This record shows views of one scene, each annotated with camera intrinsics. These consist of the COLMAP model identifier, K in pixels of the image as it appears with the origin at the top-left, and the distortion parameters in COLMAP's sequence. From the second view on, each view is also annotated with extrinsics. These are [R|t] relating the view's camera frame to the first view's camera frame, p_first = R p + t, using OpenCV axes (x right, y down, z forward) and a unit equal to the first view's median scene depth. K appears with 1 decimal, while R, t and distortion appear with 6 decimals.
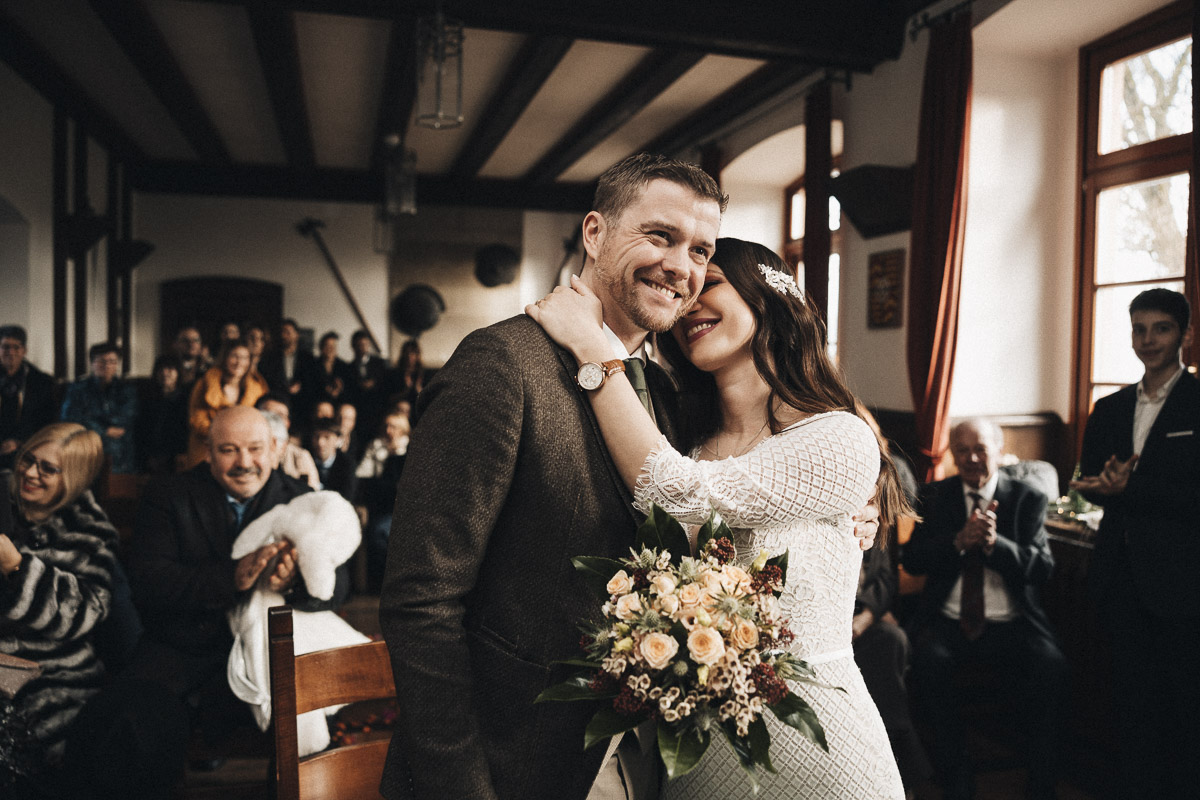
lens RADIAL K [[954.2, 0, 600.0], [0, 954.2, 400.0], [0, 0, 1]] dist [-0.104309, 0.116985]
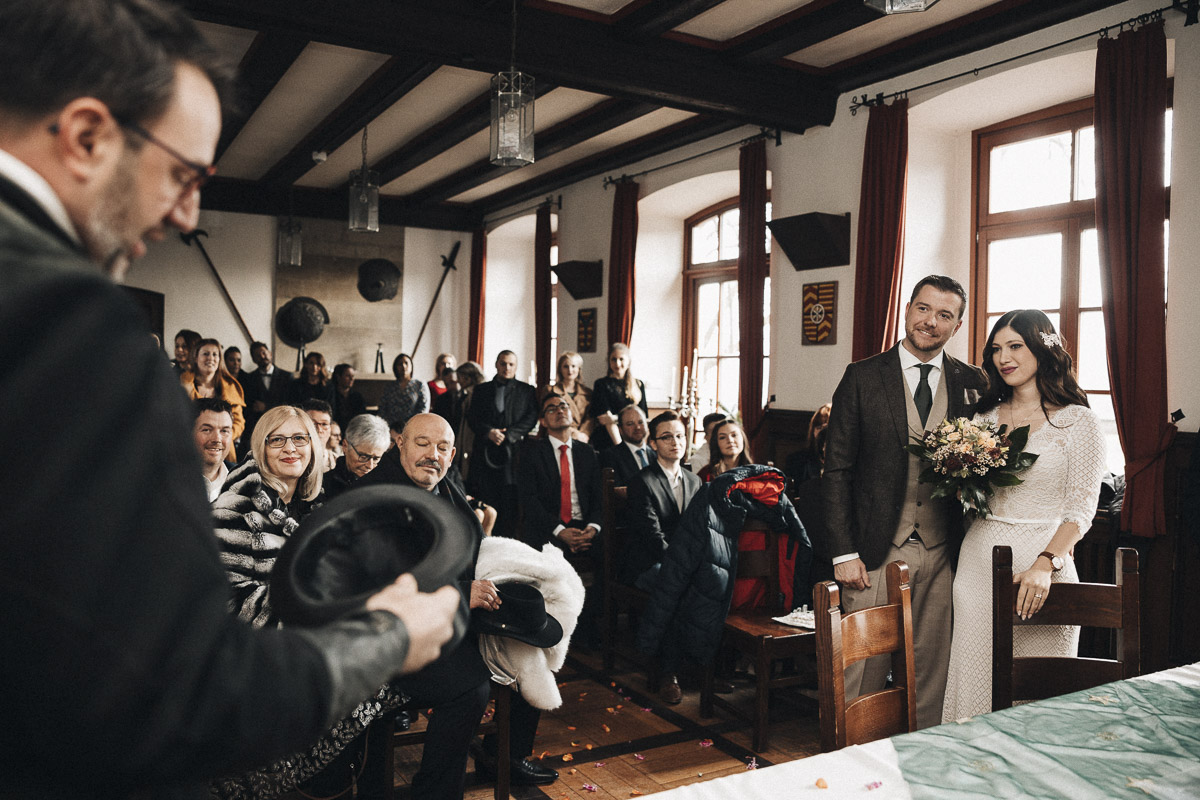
lens RADIAL K [[954.2, 0, 600.0], [0, 954.2, 400.0], [0, 0, 1]] dist [-0.104309, 0.116985]
pose [[0.966765, -0.006635, 0.255581, -0.321045], [0.009413, 0.999909, -0.009645, 0.004501], [-0.255494, 0.011731, 0.966739, -0.122908]]
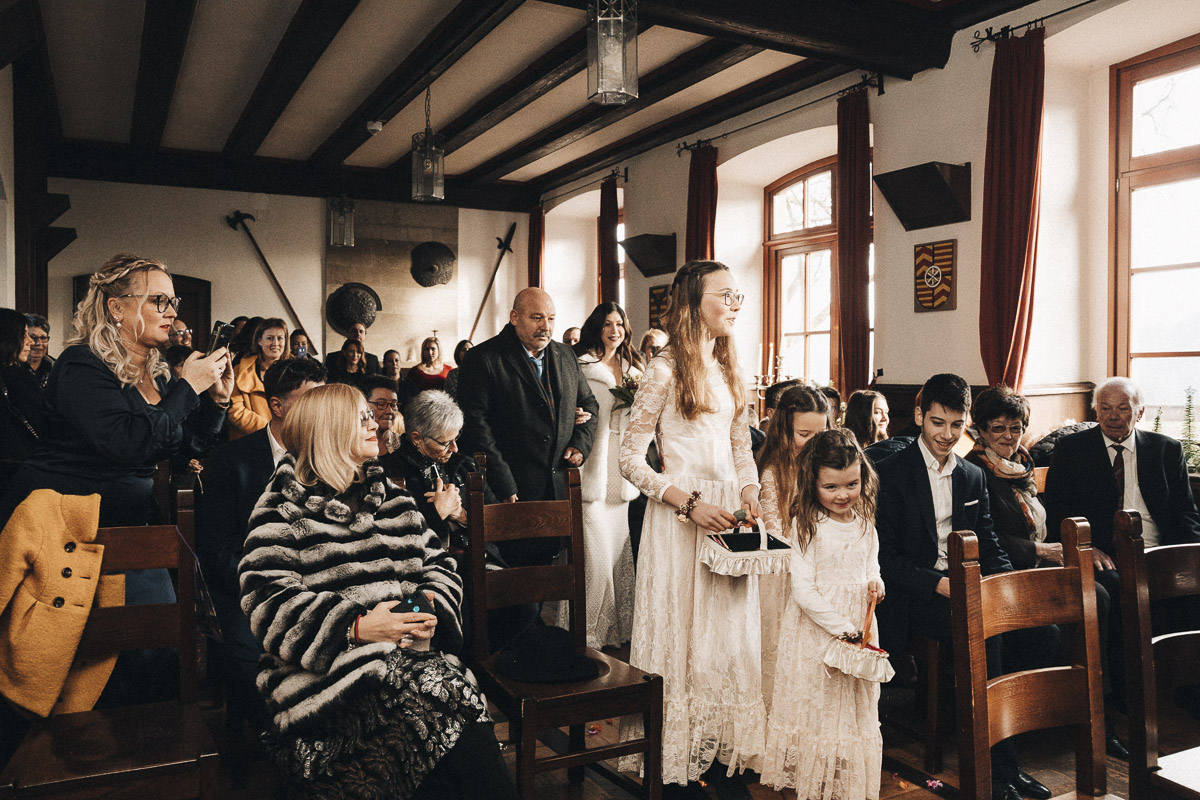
lens RADIAL K [[954.2, 0, 600.0], [0, 954.2, 400.0], [0, 0, 1]] dist [-0.104309, 0.116985]
pose [[0.974851, -0.022445, 0.221724, -0.367110], [0.025321, 0.999628, -0.010135, 0.032384], [-0.221414, 0.015495, 0.975057, 0.019109]]
